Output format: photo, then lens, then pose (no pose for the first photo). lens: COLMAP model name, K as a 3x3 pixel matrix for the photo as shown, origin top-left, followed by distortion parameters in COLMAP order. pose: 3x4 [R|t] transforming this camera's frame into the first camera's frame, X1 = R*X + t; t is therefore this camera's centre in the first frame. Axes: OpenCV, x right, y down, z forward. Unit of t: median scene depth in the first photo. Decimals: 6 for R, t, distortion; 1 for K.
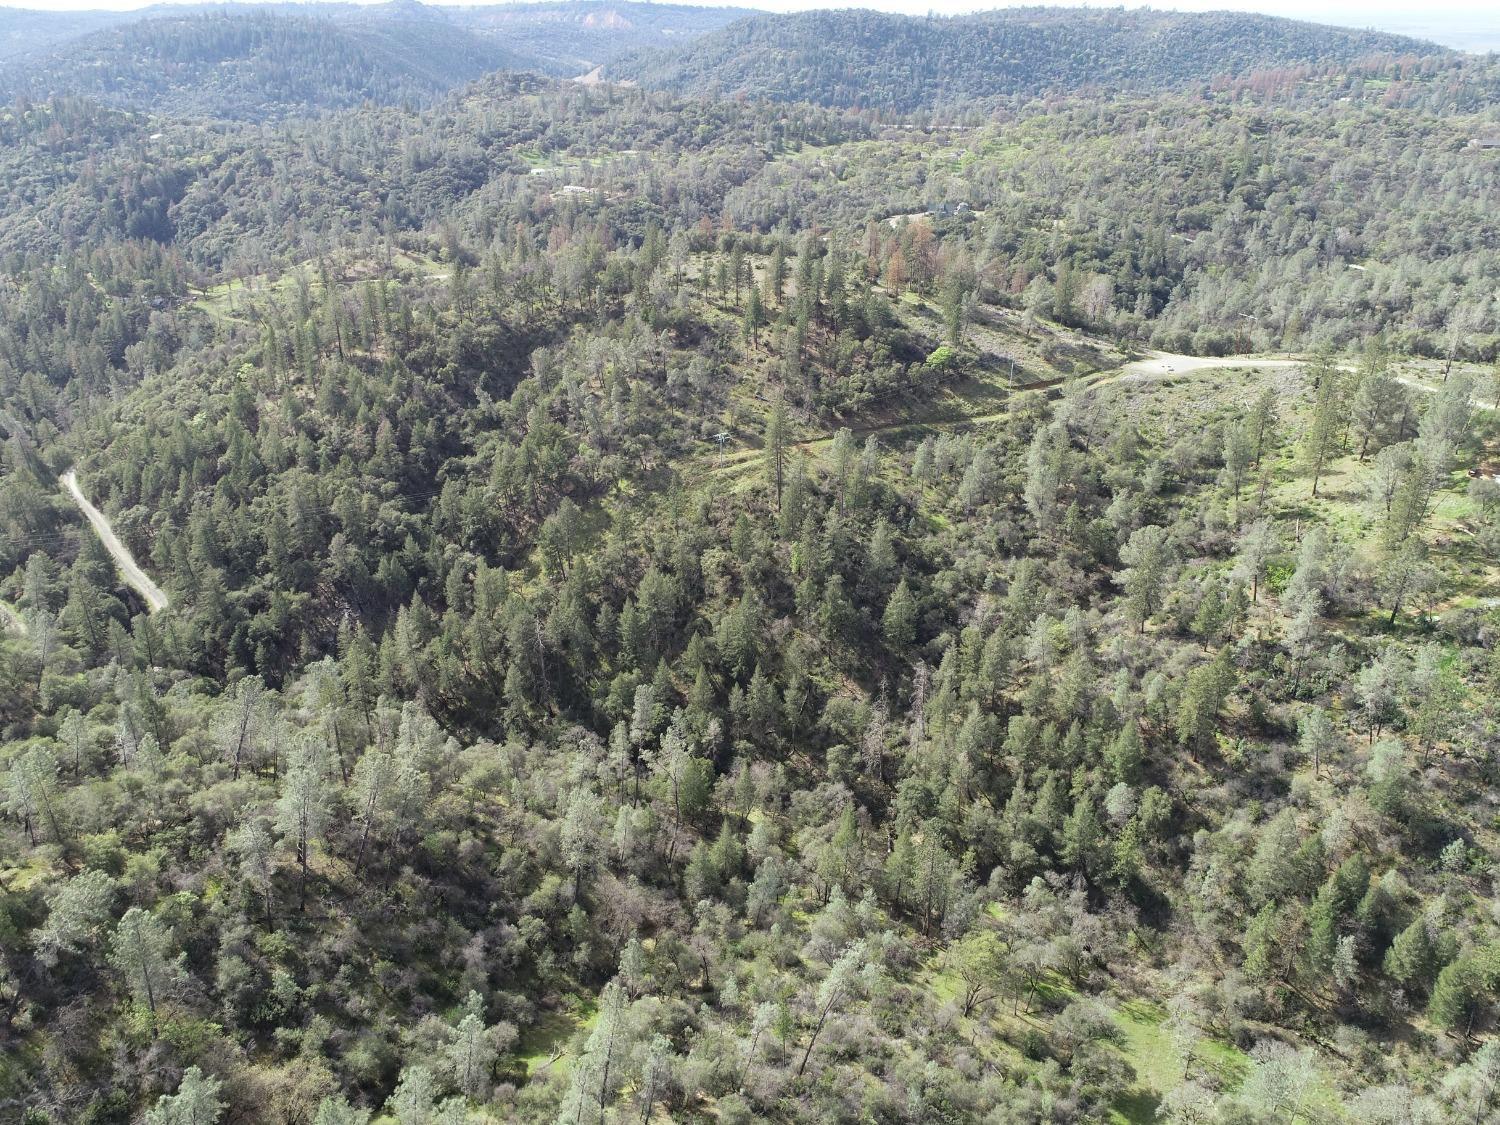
lens RADIAL K [[1147.8, 0, 747.7], [0, 1147.8, 560.8], [0, 0, 1]] dist [0.006094, -0.003440]
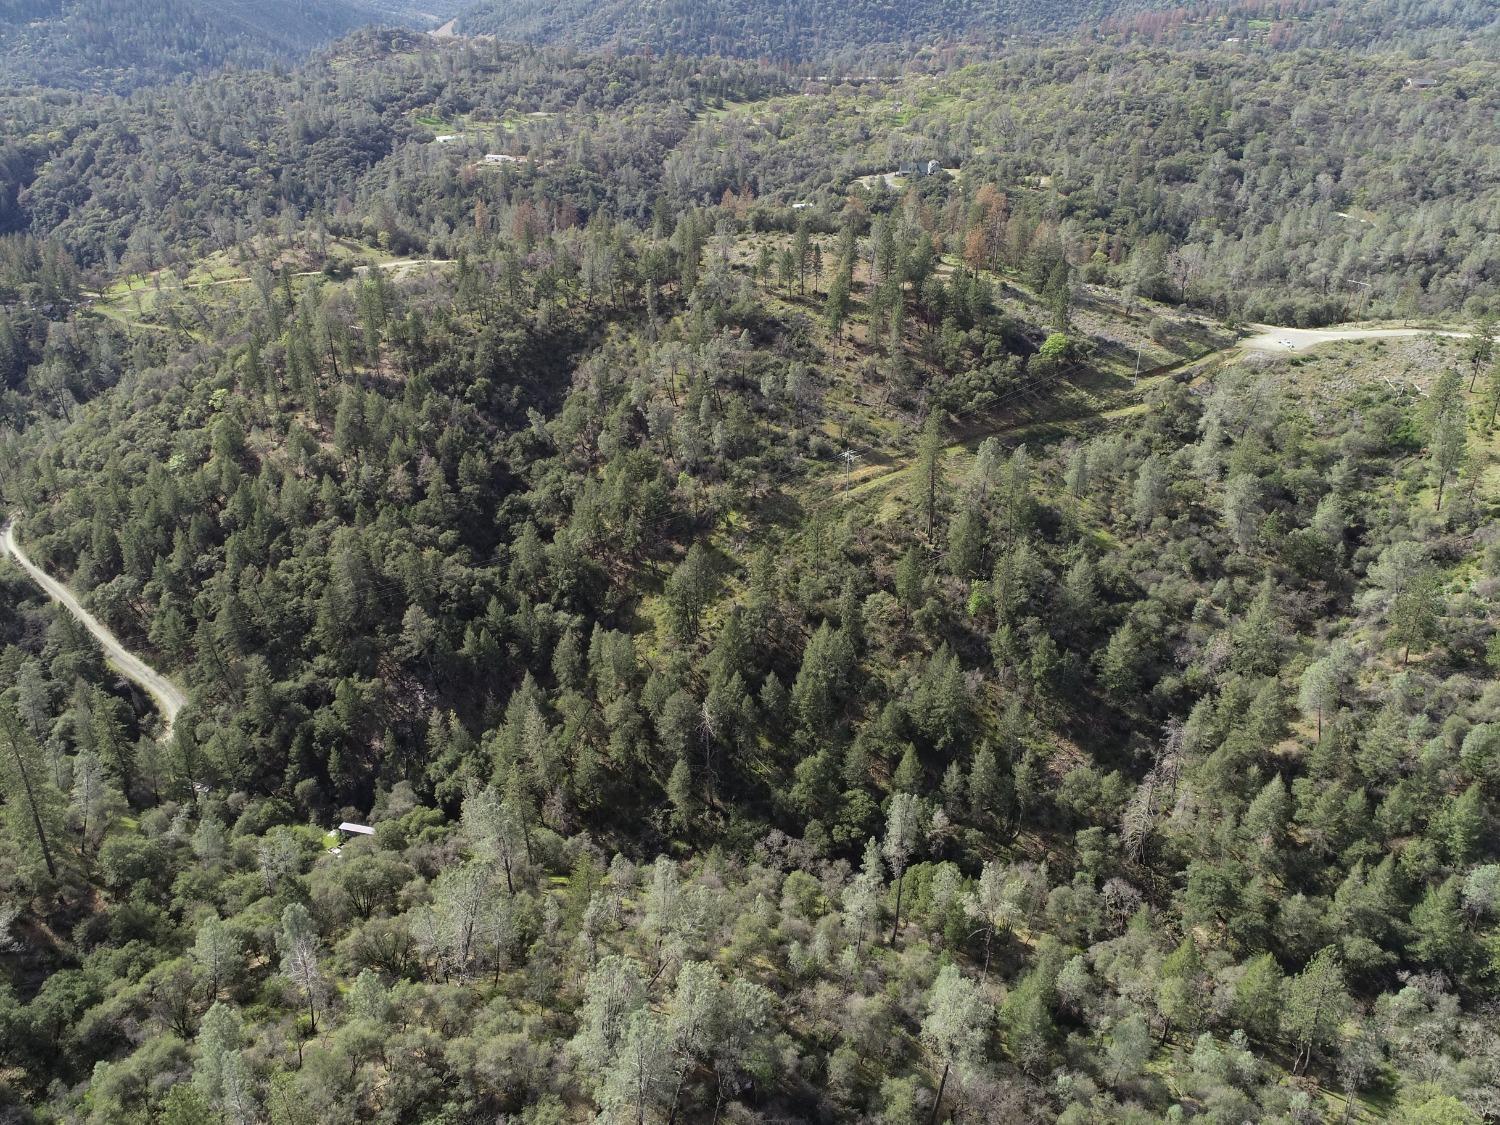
lens RADIAL K [[1147.8, 0, 747.7], [0, 1147.8, 560.8], [0, 0, 1]] dist [0.006094, -0.003440]
pose [[0.990946, -0.071936, 0.113365, -0.169745], [0.067748, 0.996885, 0.040381, -0.058416], [-0.115917, -0.032335, 0.992732, 0.125911]]
